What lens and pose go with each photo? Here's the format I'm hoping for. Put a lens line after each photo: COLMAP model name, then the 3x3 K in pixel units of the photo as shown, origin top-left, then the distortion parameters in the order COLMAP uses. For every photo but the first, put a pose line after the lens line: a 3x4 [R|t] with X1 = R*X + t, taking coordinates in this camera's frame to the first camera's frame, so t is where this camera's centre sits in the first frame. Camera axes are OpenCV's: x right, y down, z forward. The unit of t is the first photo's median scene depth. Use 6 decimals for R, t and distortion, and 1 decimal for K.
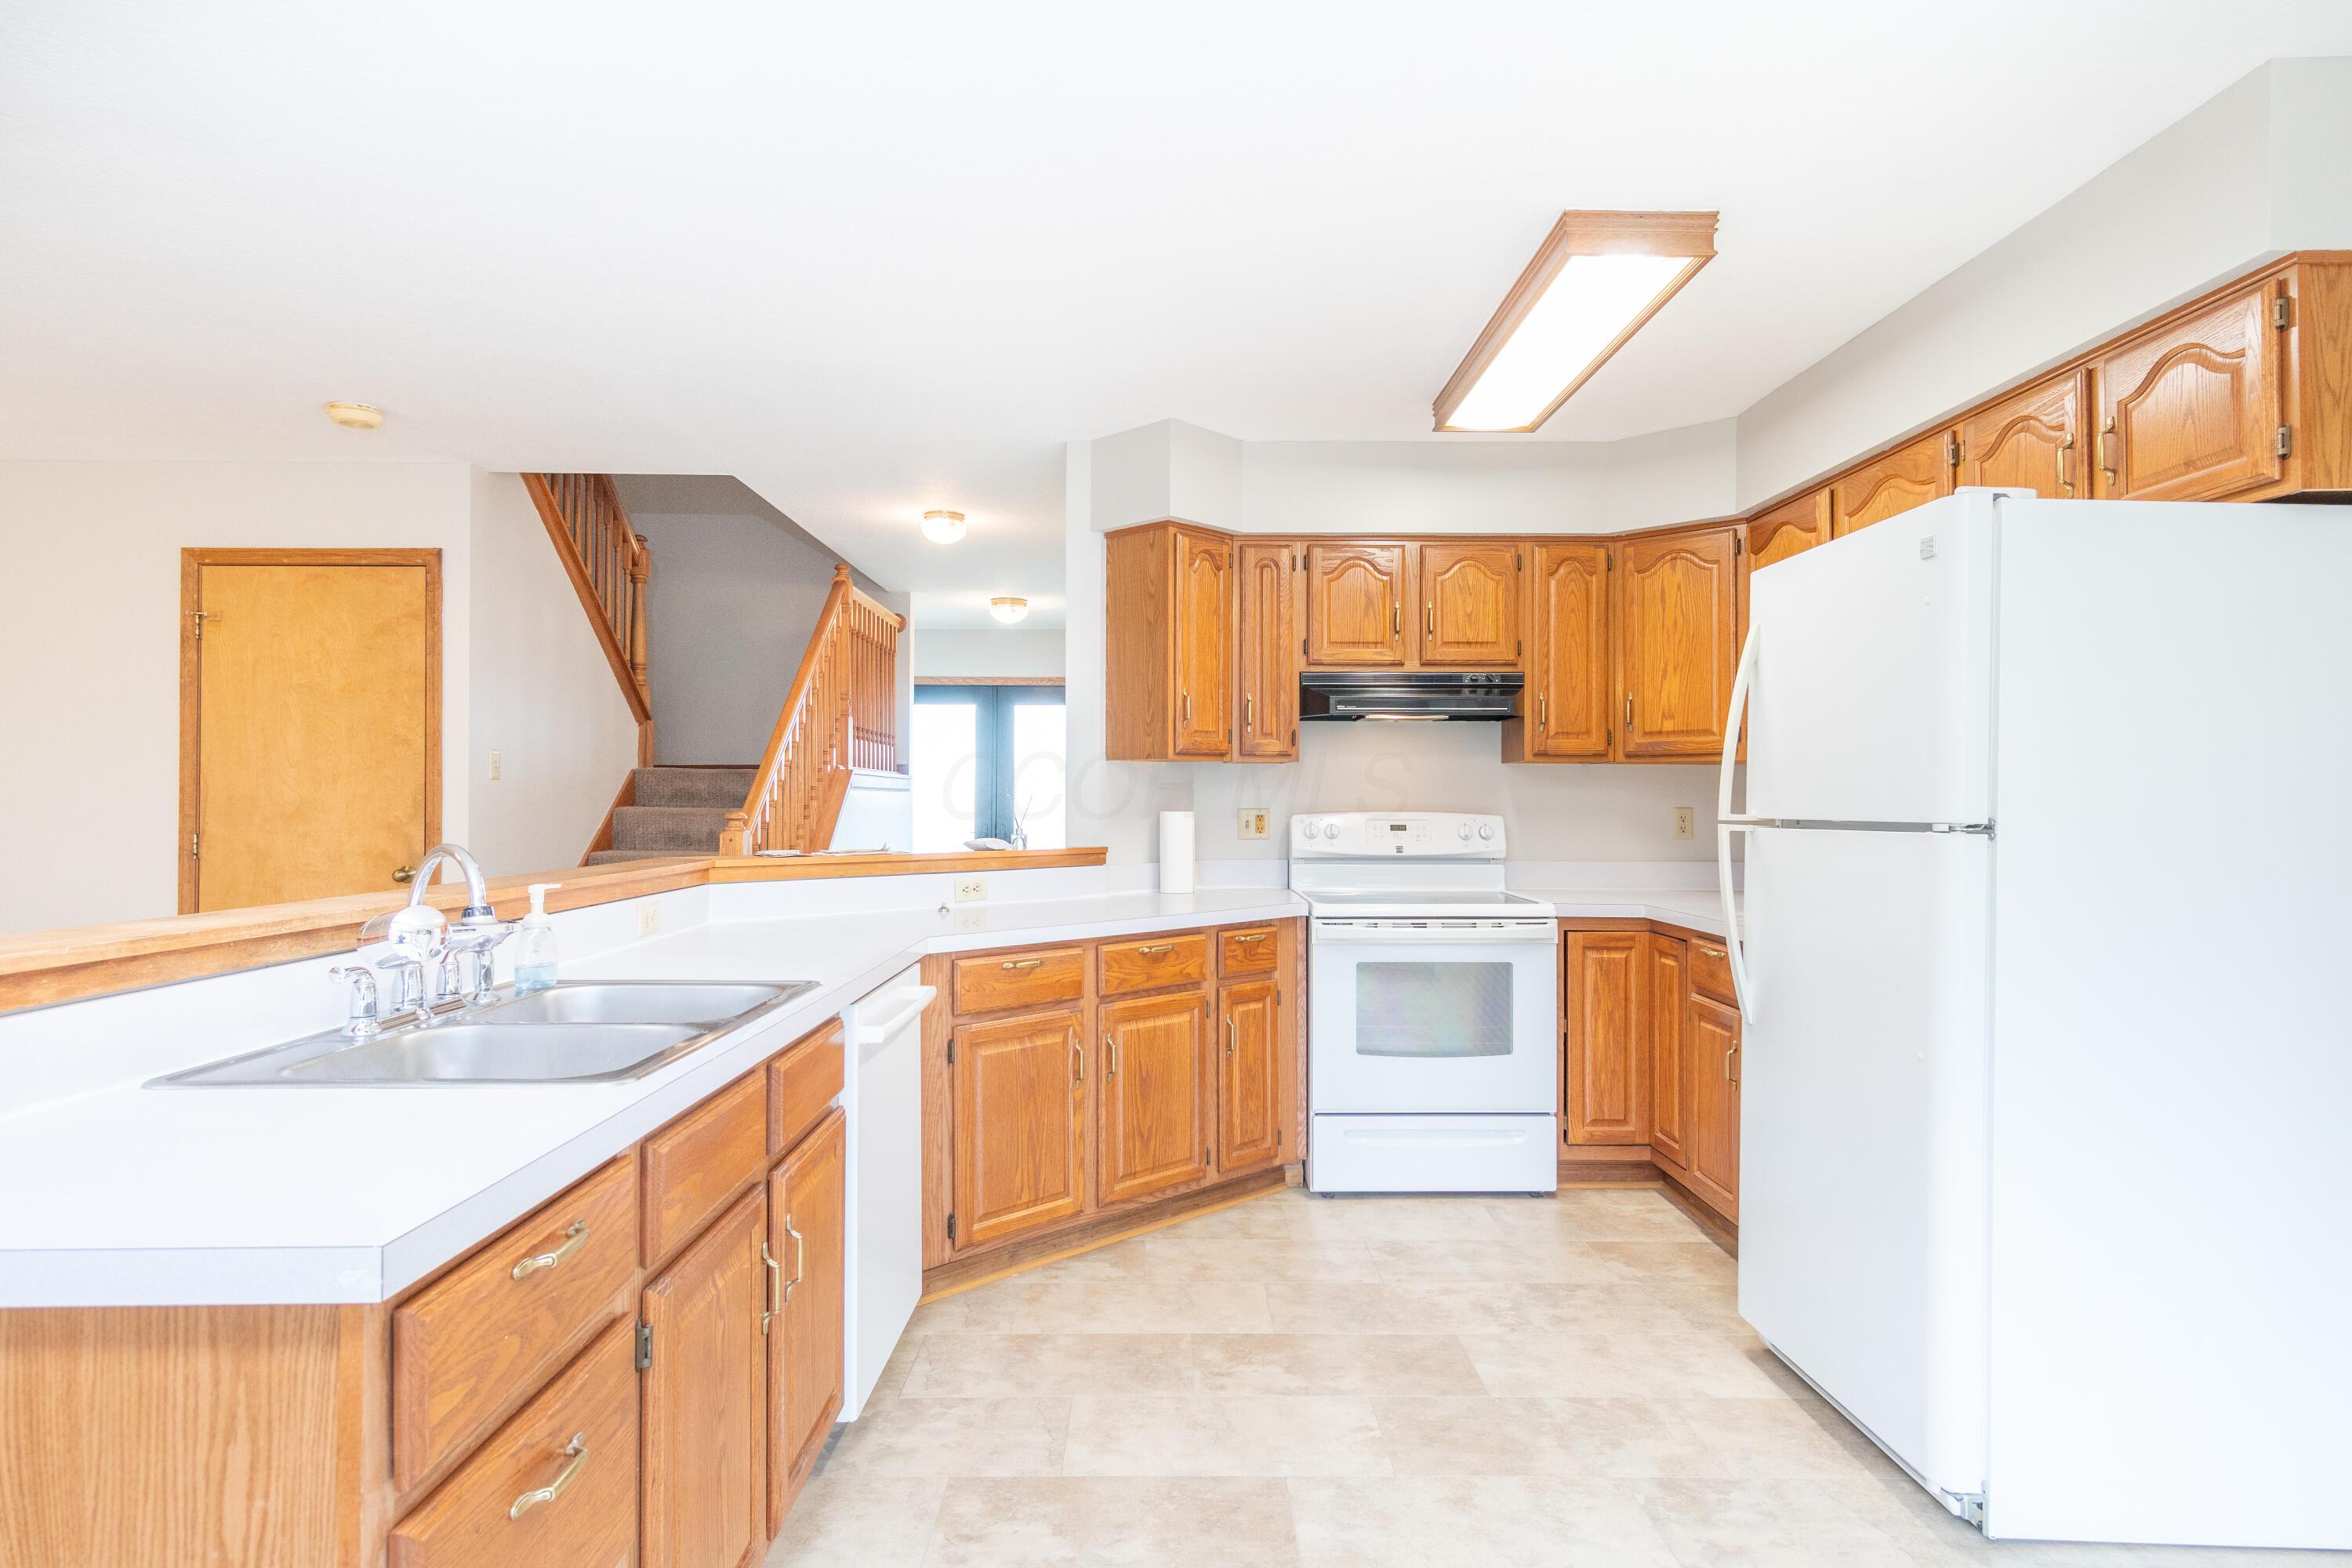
lens RADIAL K [[1252.4, 0, 1160.8], [0, 1252.4, 787.2], [0, 0, 1]] dist [0.004294, 0.000576]
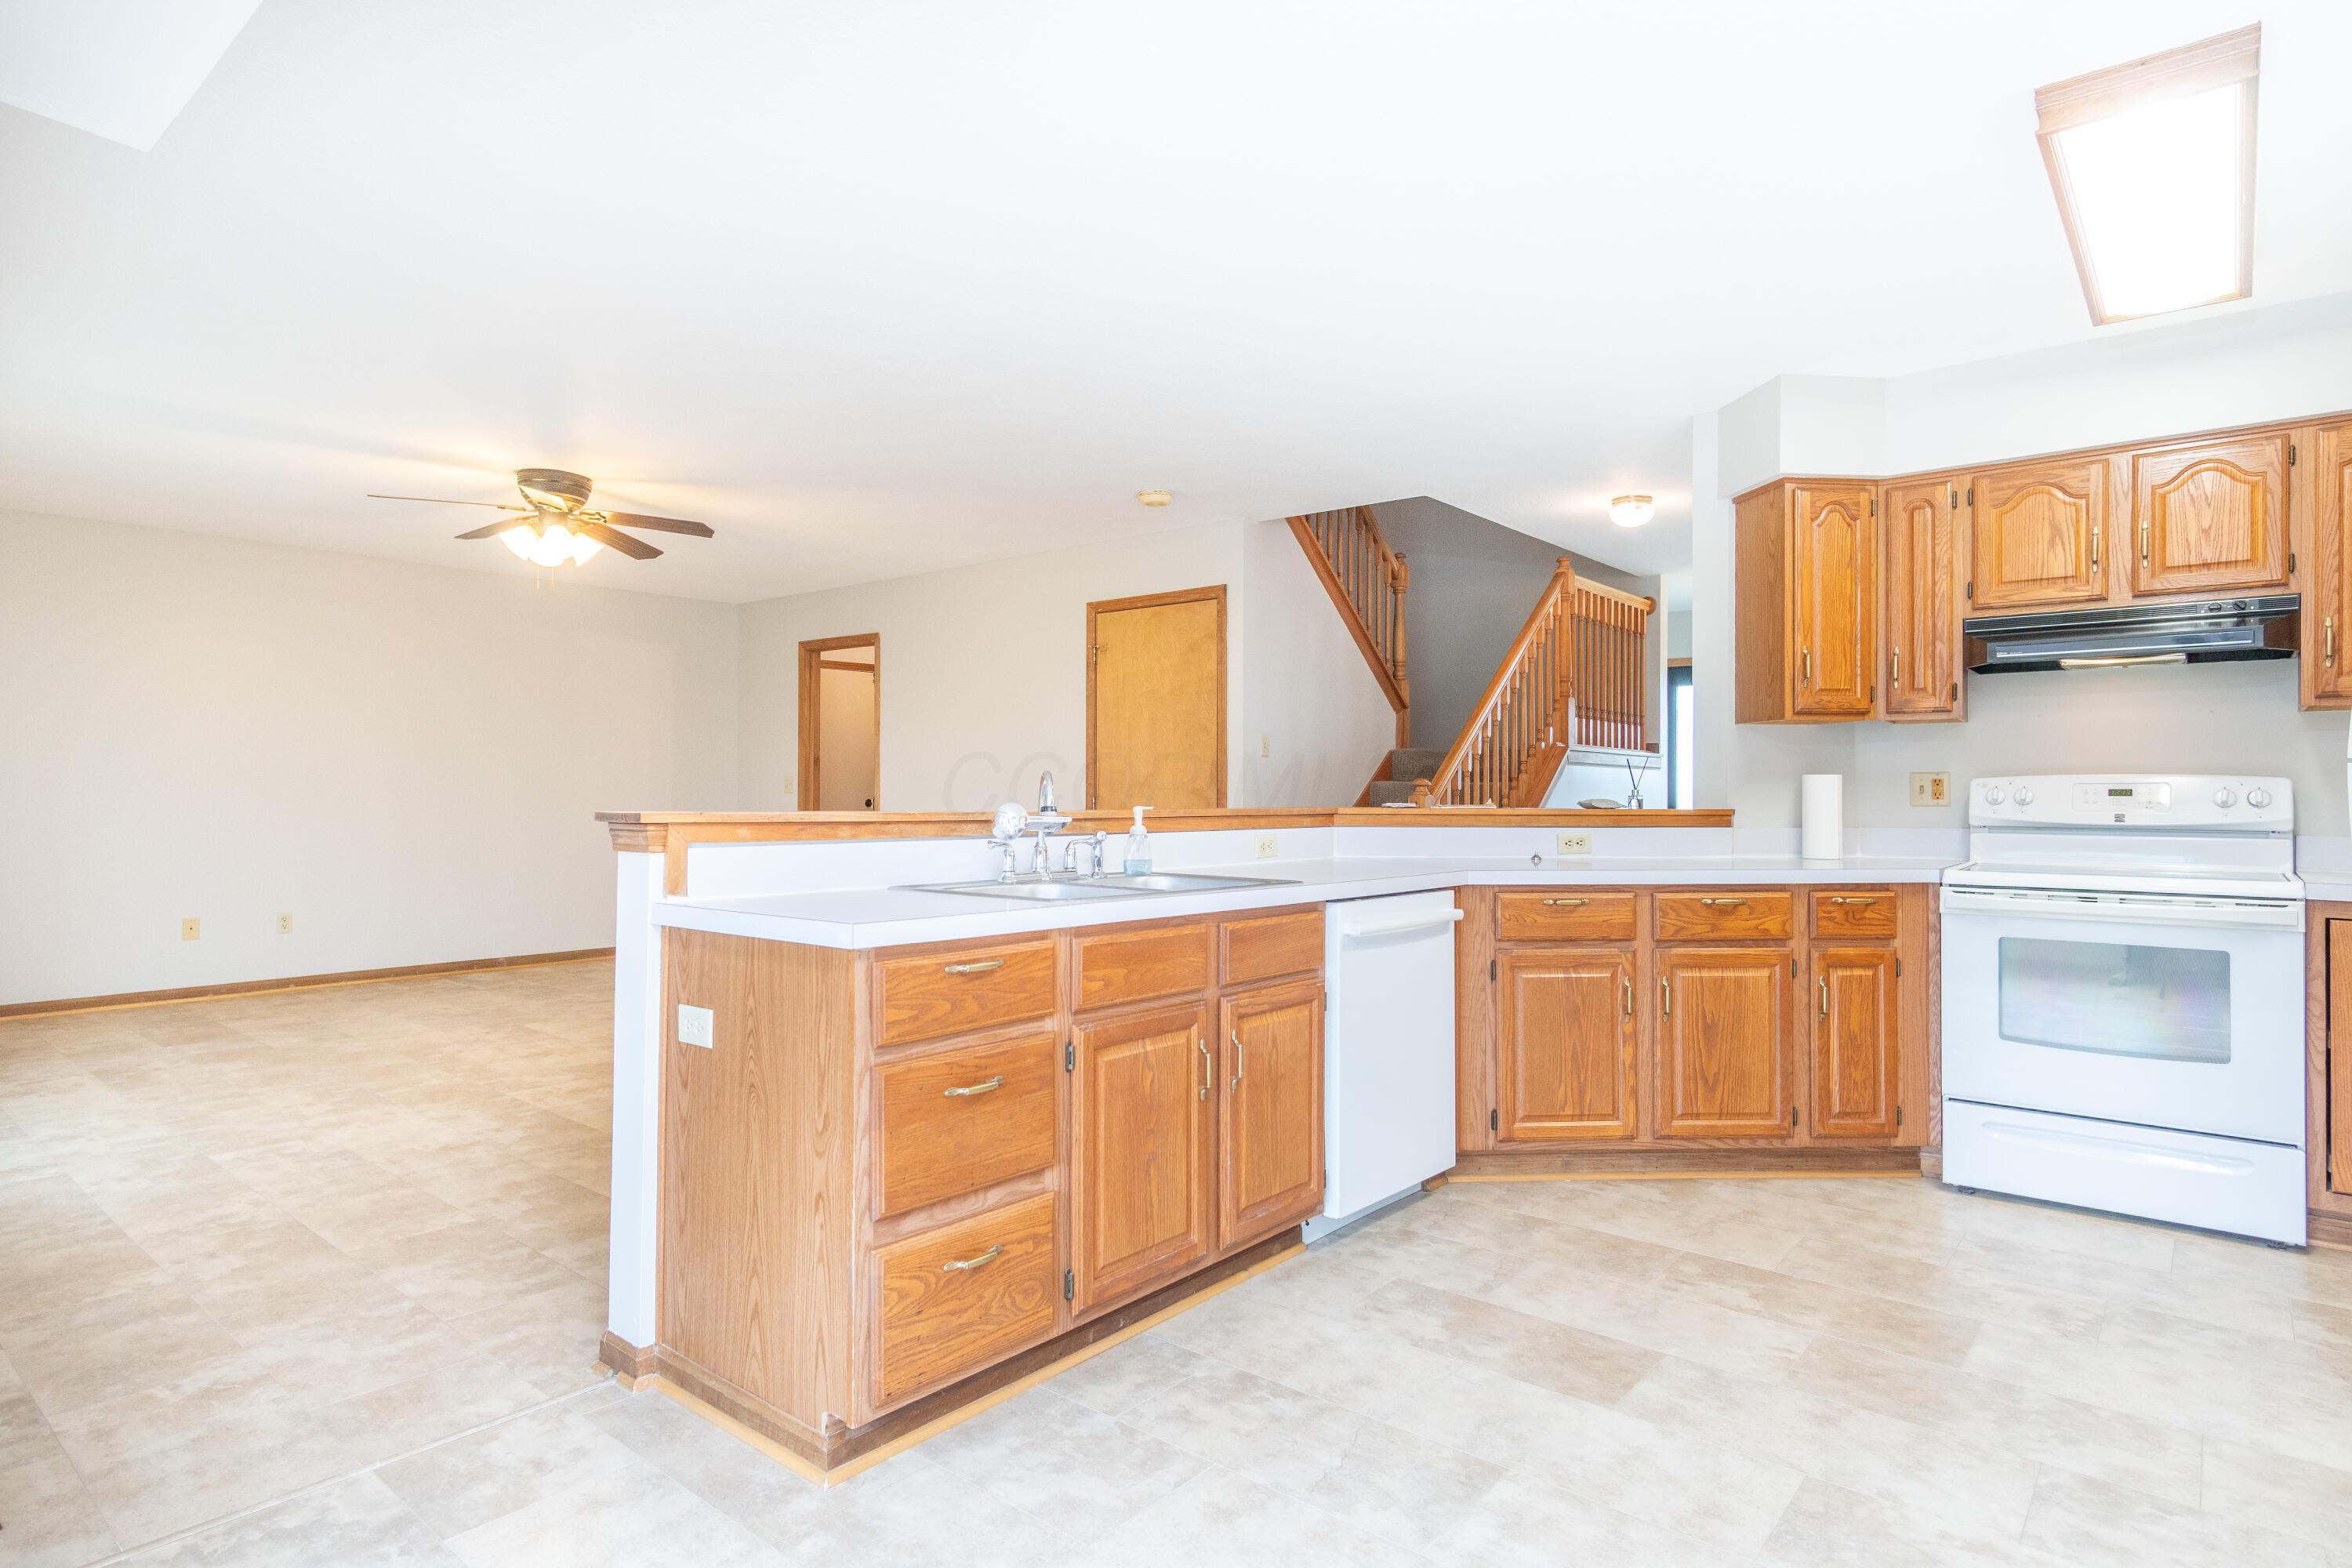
lens RADIAL K [[1251.6, 0, 1176.0], [0, 1251.6, 784.0], [0, 0, 1]] dist [0.020874, 0.000615]
pose [[0.770301, -0.003909, -0.637669, 0.281177], [0.003444, 0.999992, -0.001969, 0.030150], [0.637672, -0.000679, 0.770308, -0.074617]]
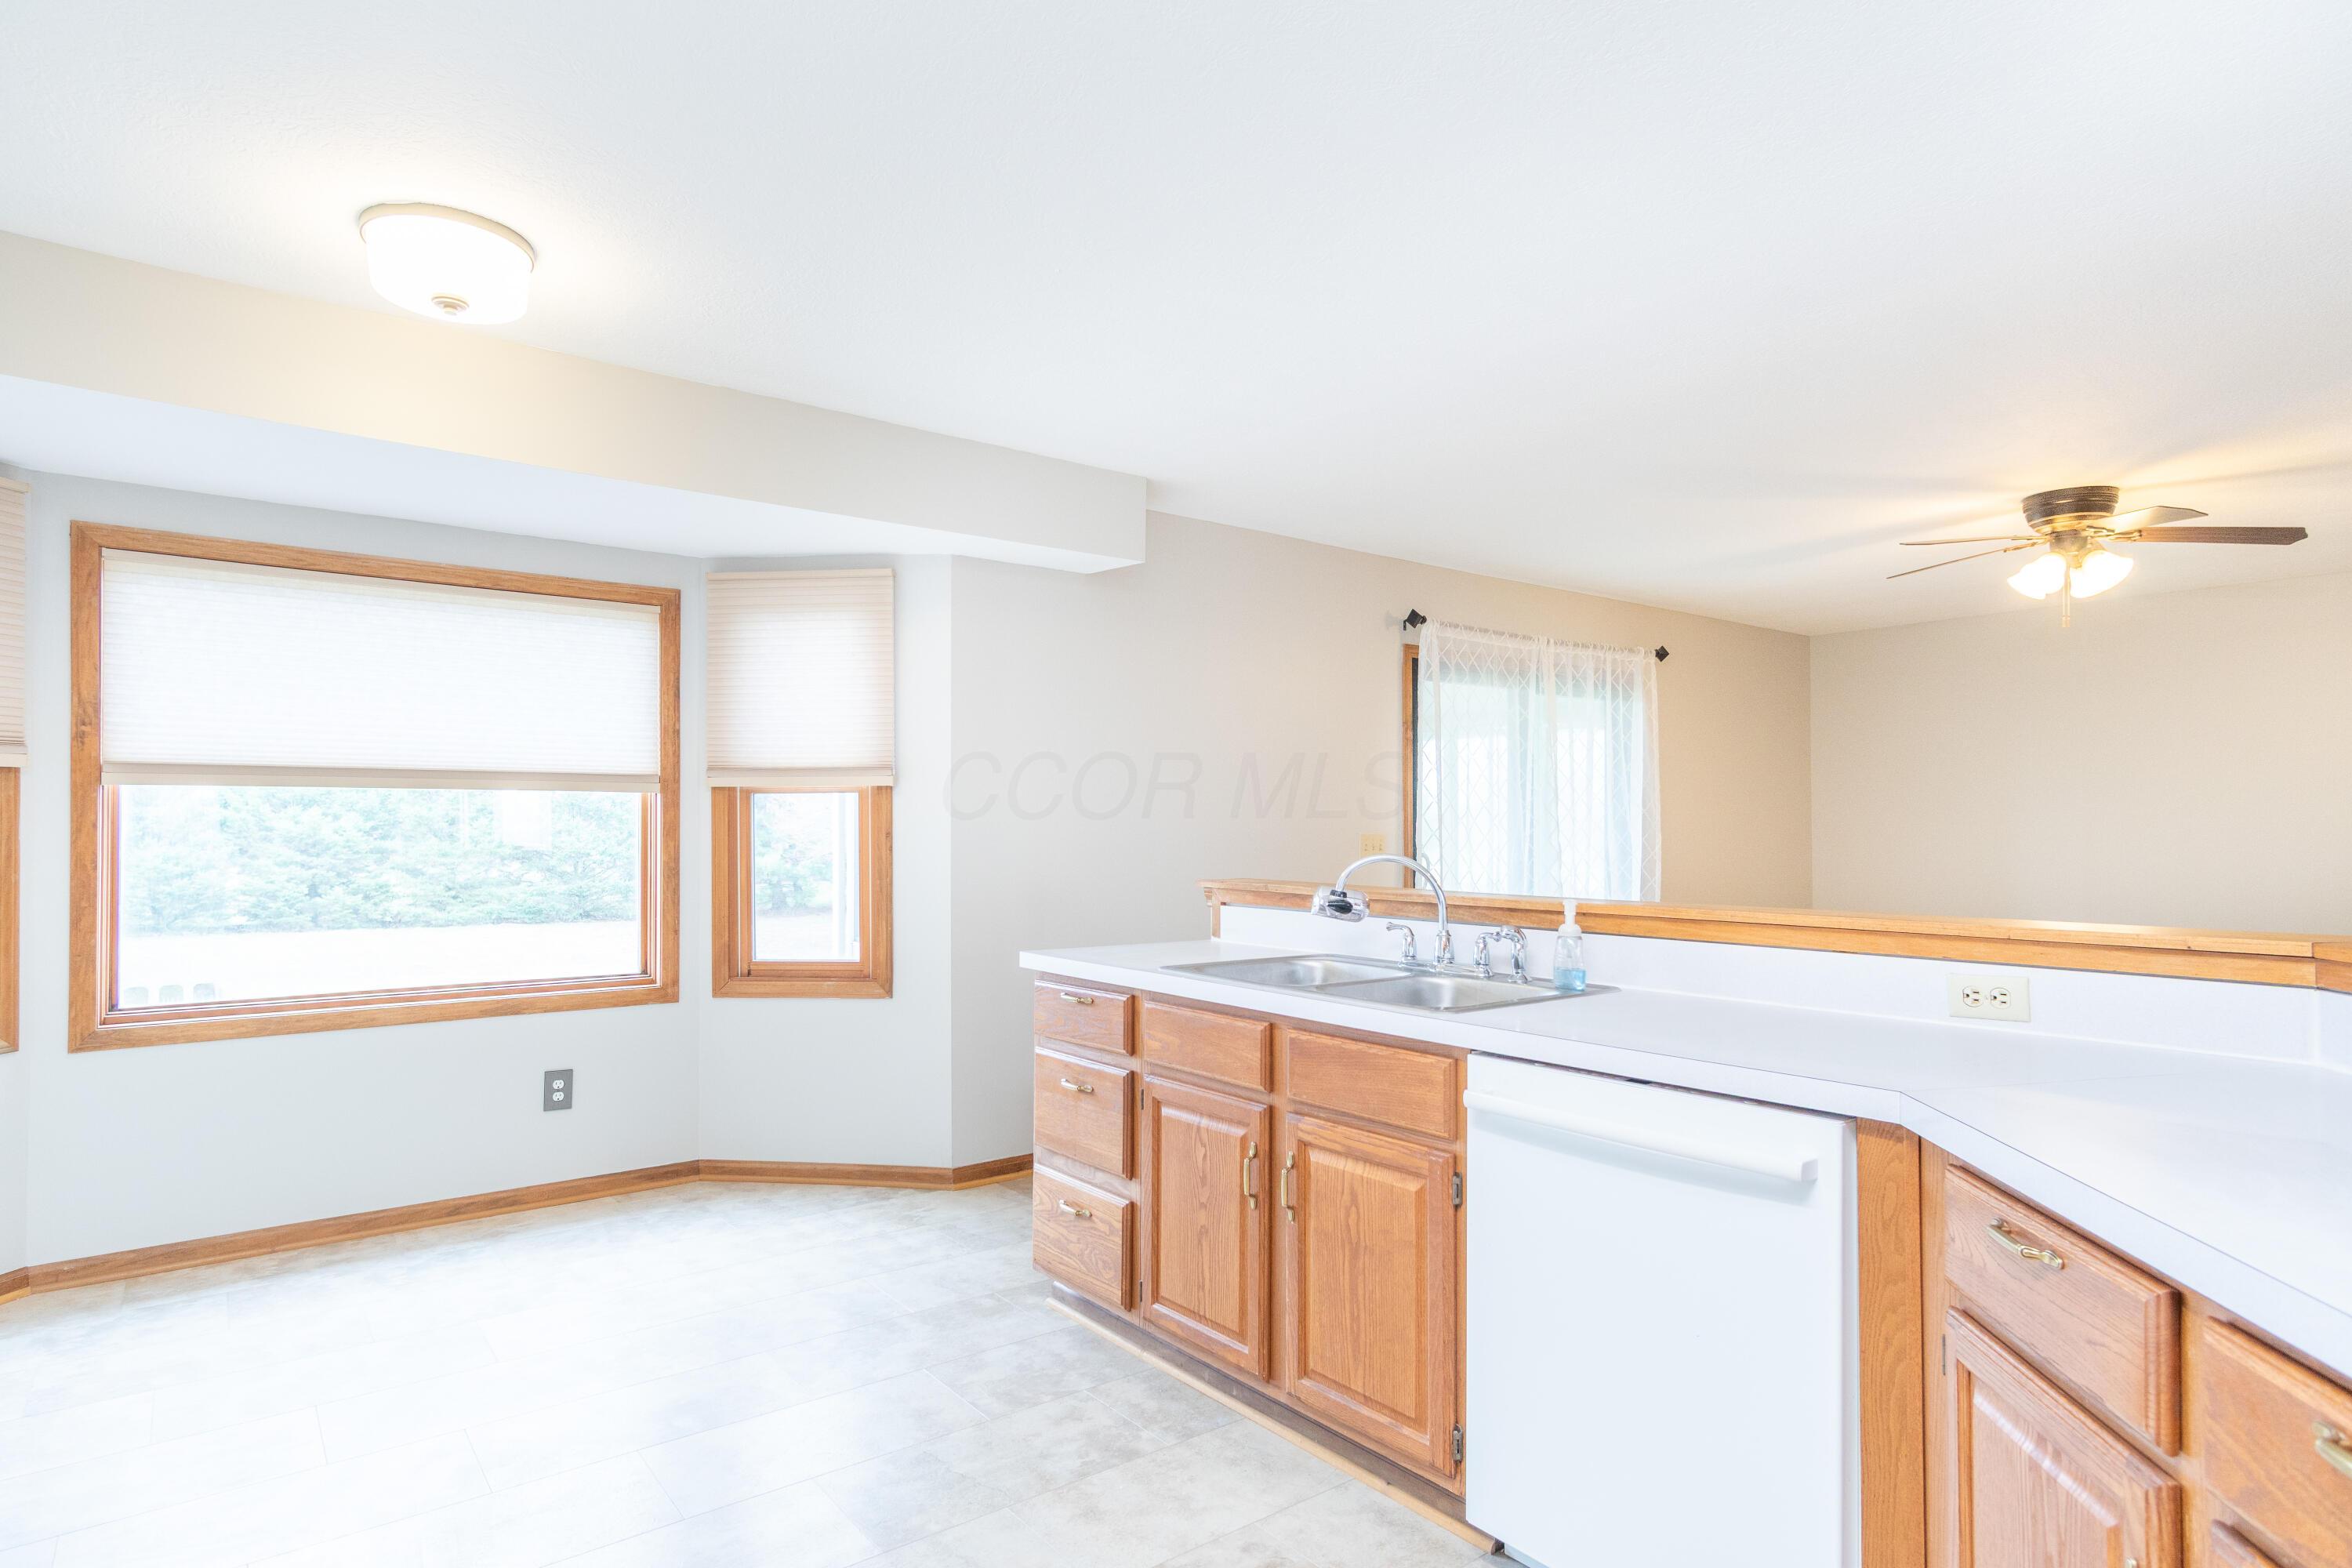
lens RADIAL K [[1252.4, 0, 1160.8], [0, 1252.4, 787.2], [0, 0, 1]] dist [0.004294, 0.000576]
pose [[-0.789231, -0.021442, -0.613723, 0.294741], [0.003493, 0.999217, -0.039401, 0.009654], [0.614087, -0.033240, -0.788538, 0.962482]]
